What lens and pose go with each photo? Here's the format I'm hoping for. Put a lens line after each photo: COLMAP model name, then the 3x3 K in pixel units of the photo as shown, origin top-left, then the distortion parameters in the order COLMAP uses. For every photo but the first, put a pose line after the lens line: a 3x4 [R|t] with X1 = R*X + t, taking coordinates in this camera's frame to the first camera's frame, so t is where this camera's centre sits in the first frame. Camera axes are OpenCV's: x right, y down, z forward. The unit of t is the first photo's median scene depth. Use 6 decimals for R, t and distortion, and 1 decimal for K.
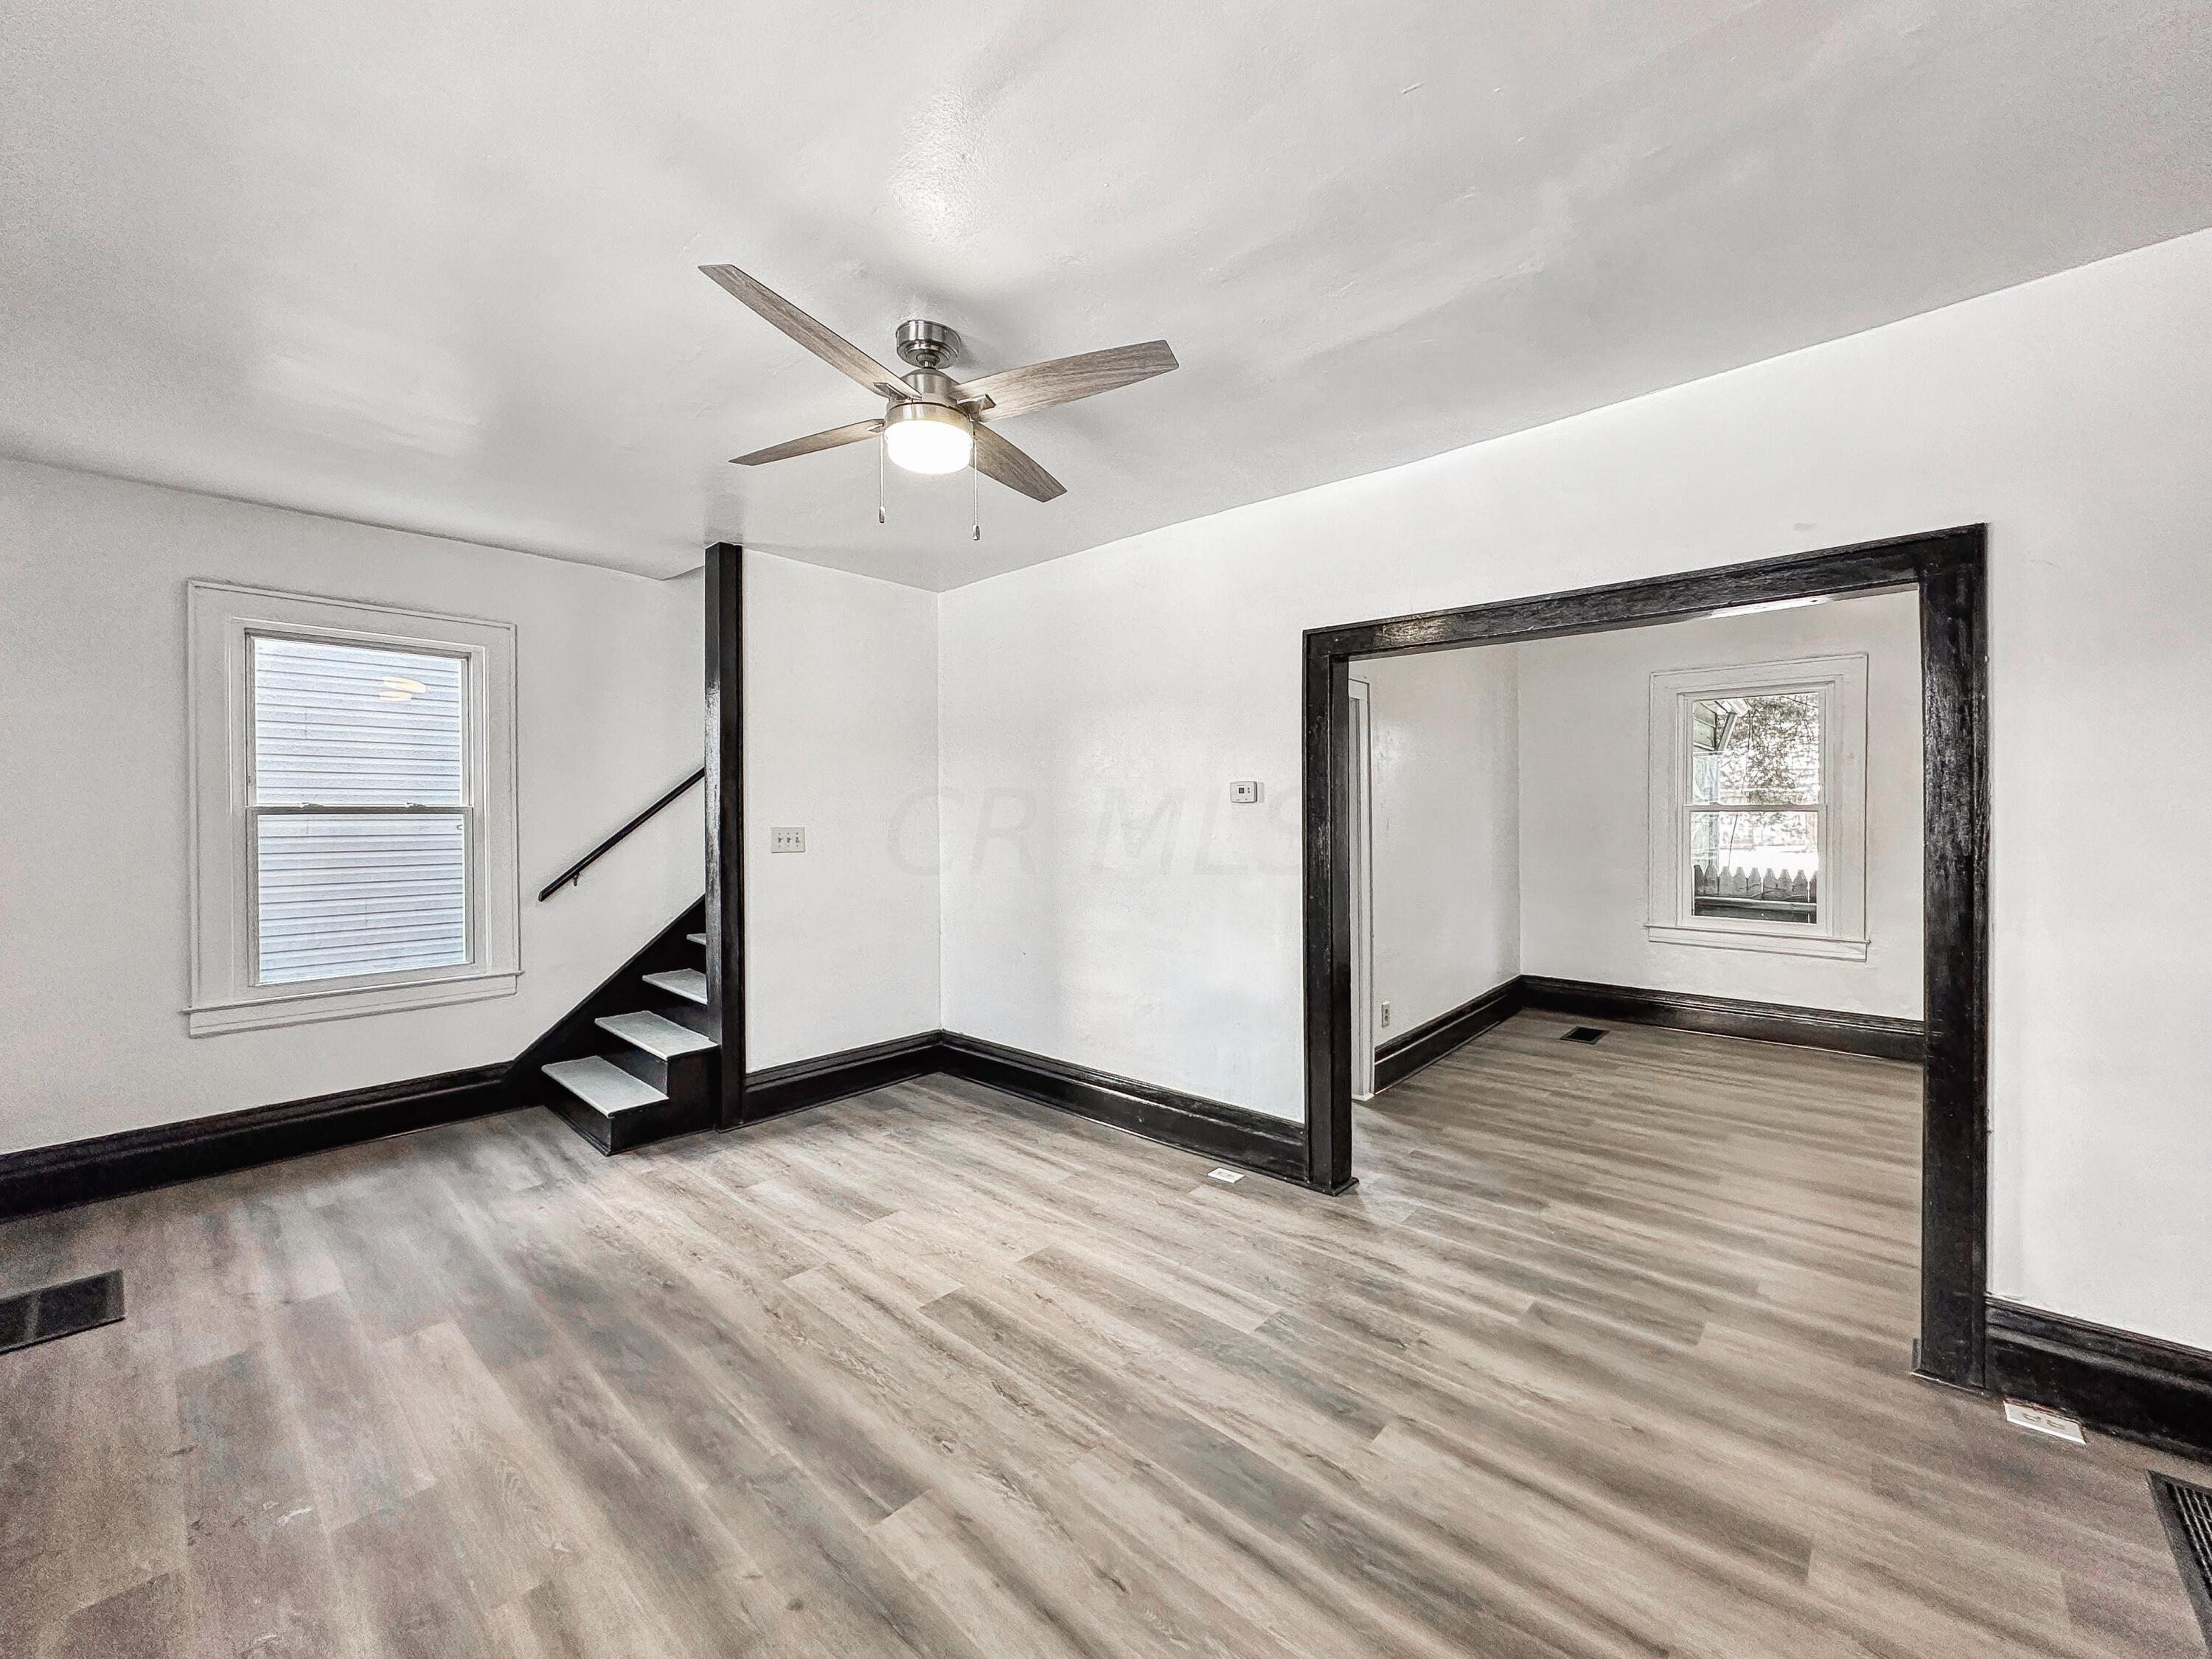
lens RADIAL K [[885.1, 0, 1107.6], [0, 885.1, 817.6], [0, 0, 1]] dist [-0.000575, -0.000313]
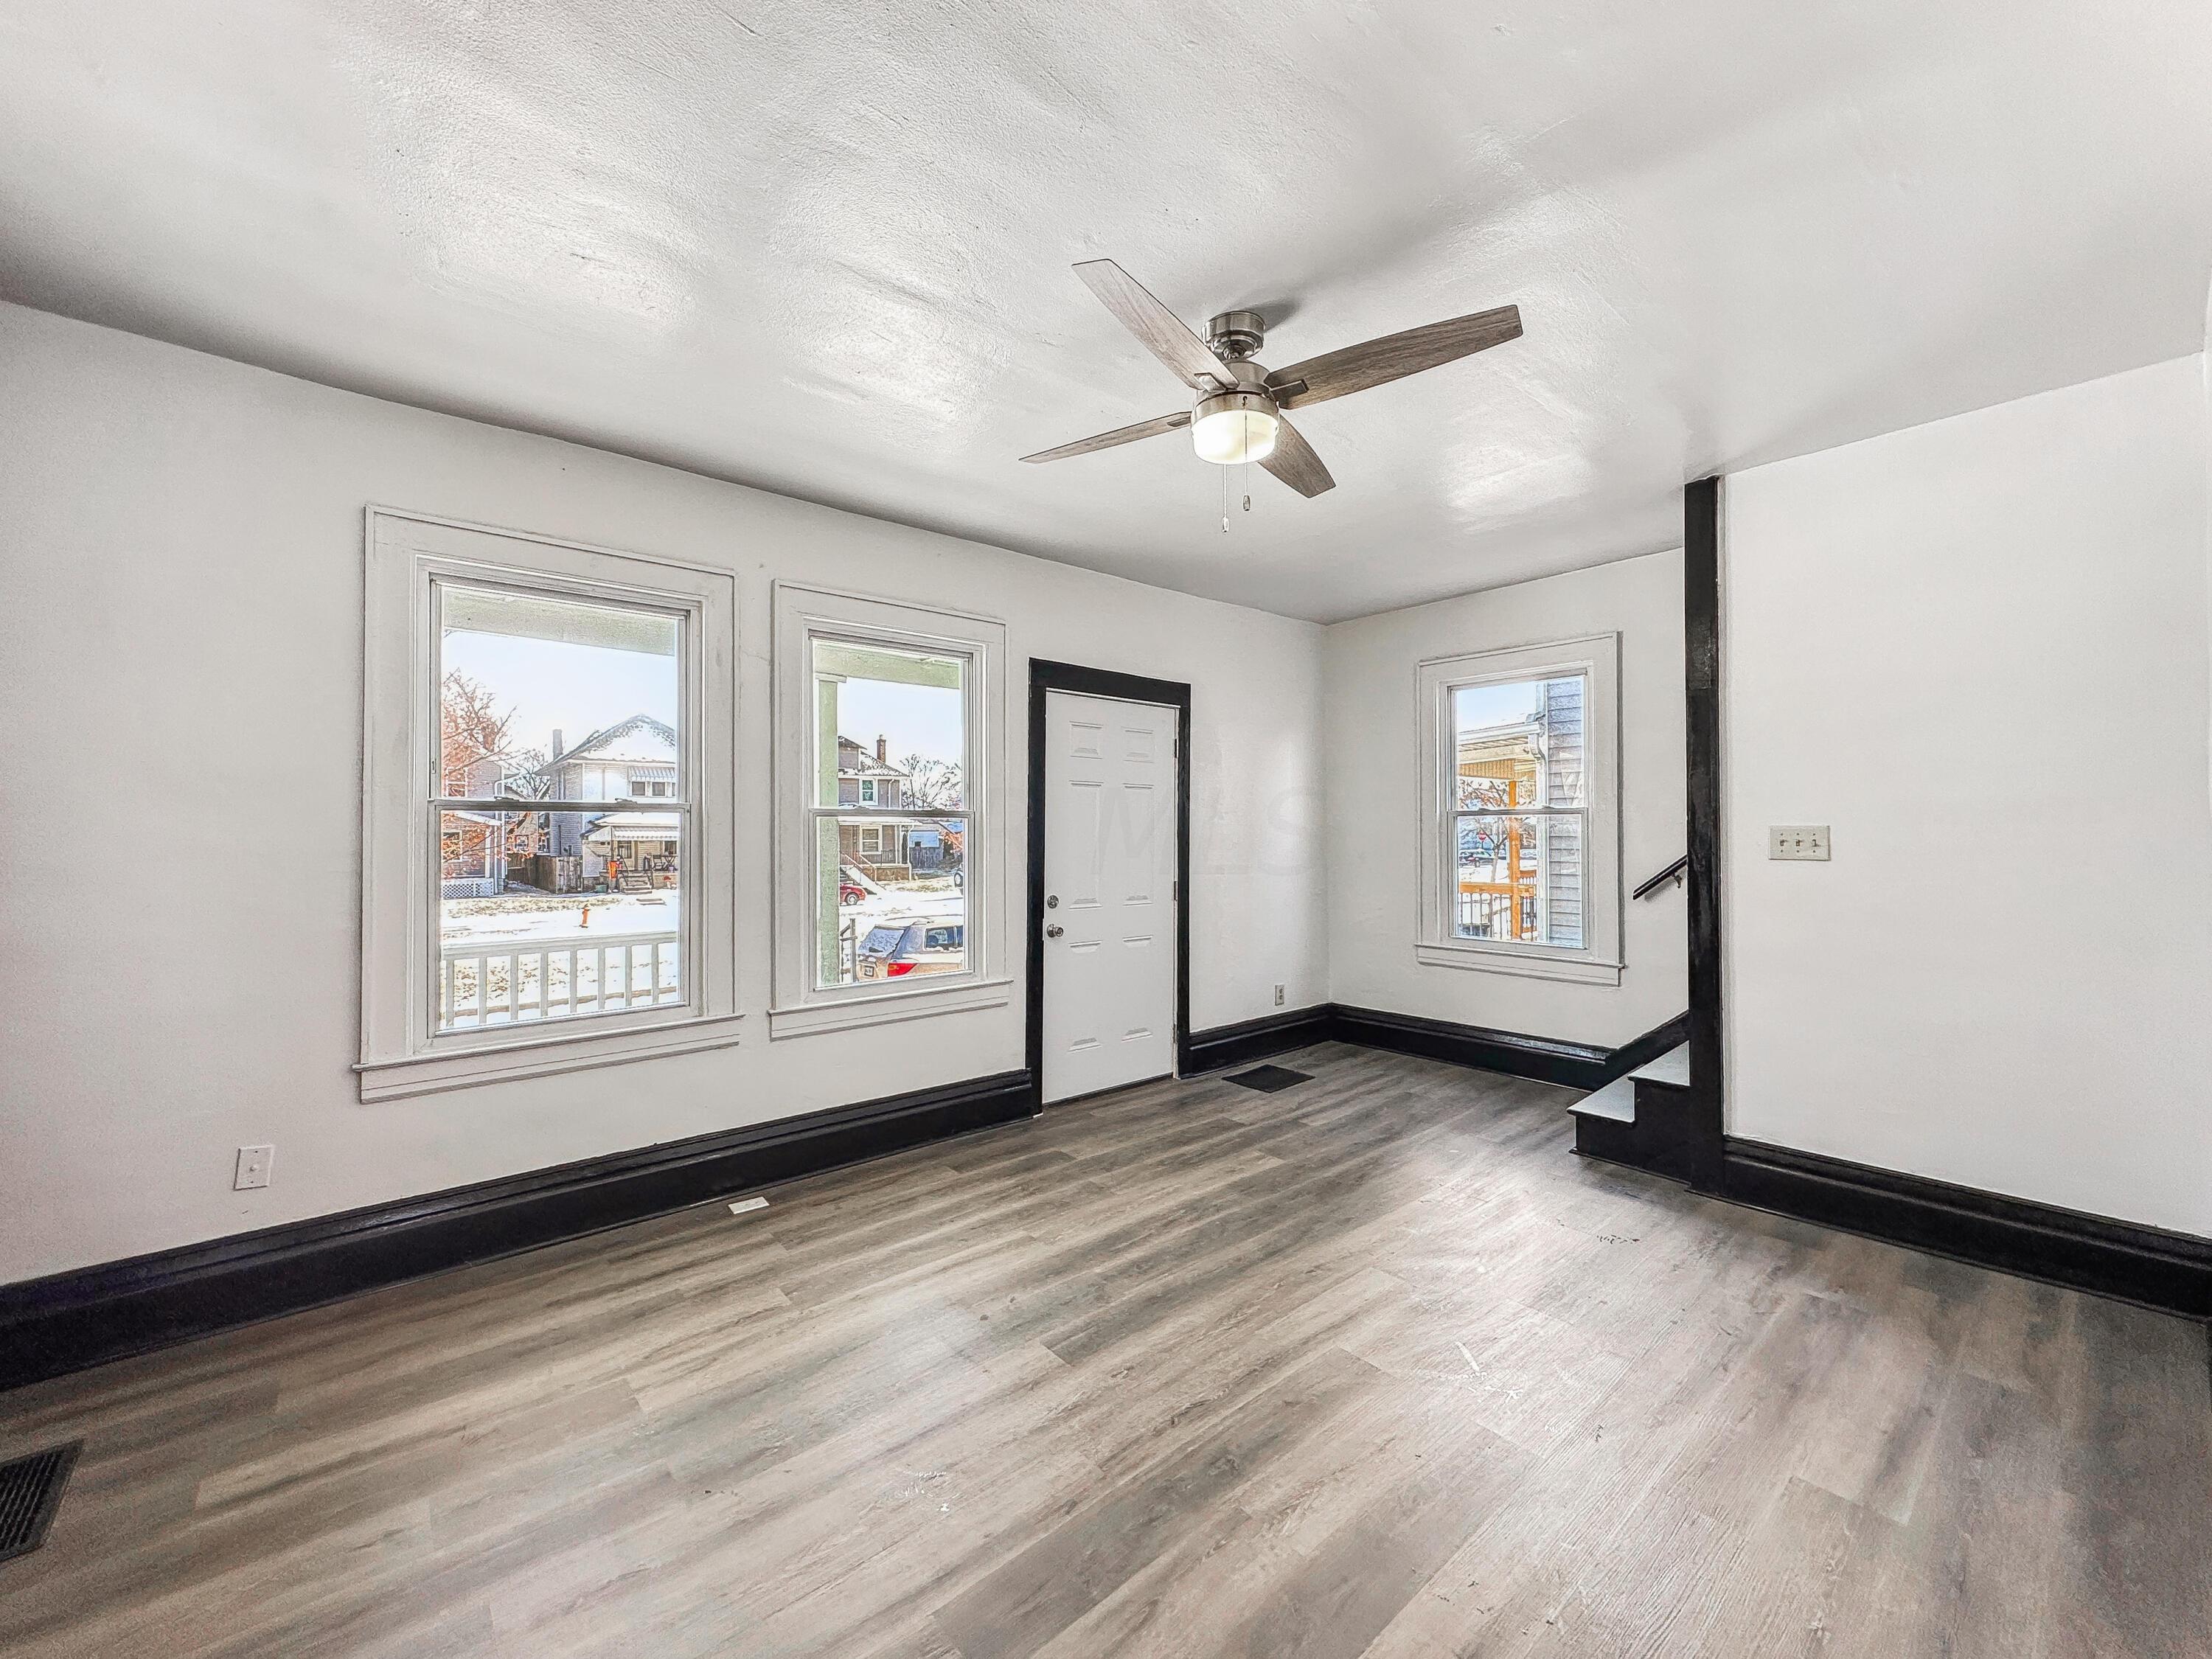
lens RADIAL K [[885.1, 0, 1106.4], [0, 885.1, 823.7], [0, 0, 1]] dist [-0.000575, -0.000313]
pose [[-0.130933, -0.002660, -0.991388, 0.664319], [0.002008, 0.999994, -0.002949, 0.015374], [0.991389, -0.002377, -0.130927, 0.811152]]
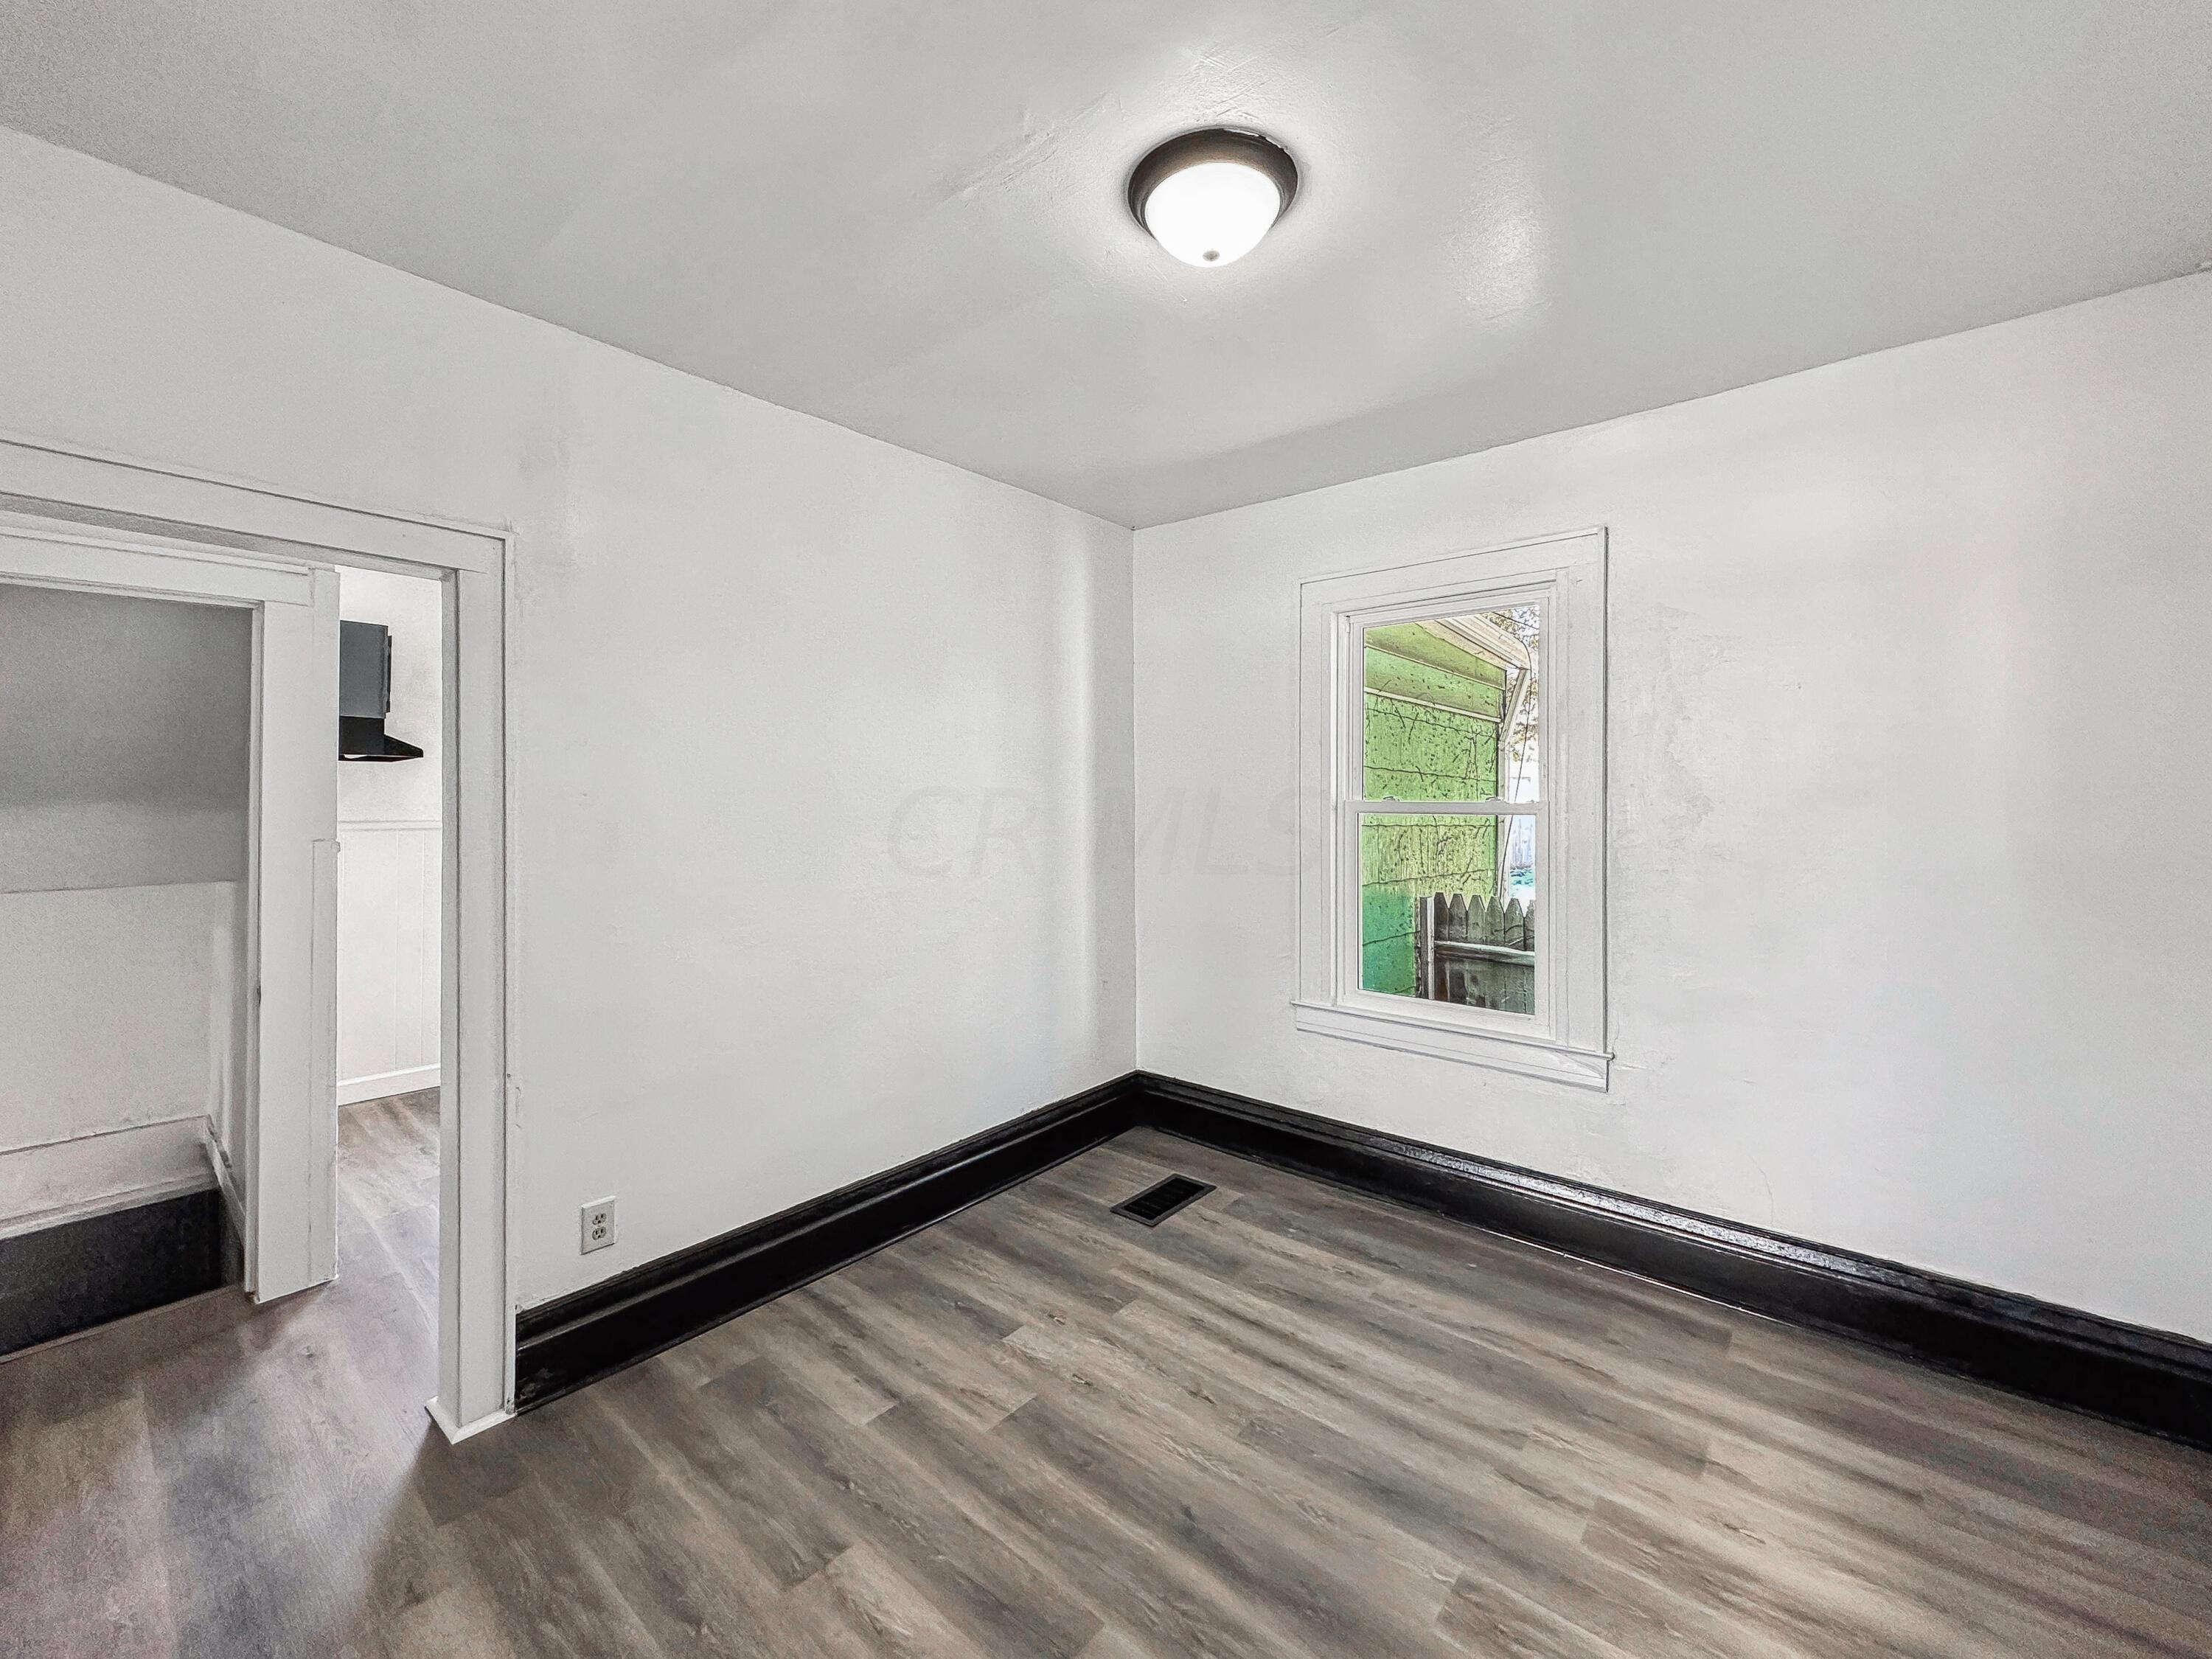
lens RADIAL K [[885.1, 0, 1101.2], [0, 885.1, 794.6], [0, 0, 1]] dist [-0.000575, -0.000313]
pose [[0.999748, 0.006060, 0.021629, 0.975881], [-0.005692, 0.999839, -0.017003, -0.019140], [-0.021729, 0.016876, 0.999621, 0.835083]]
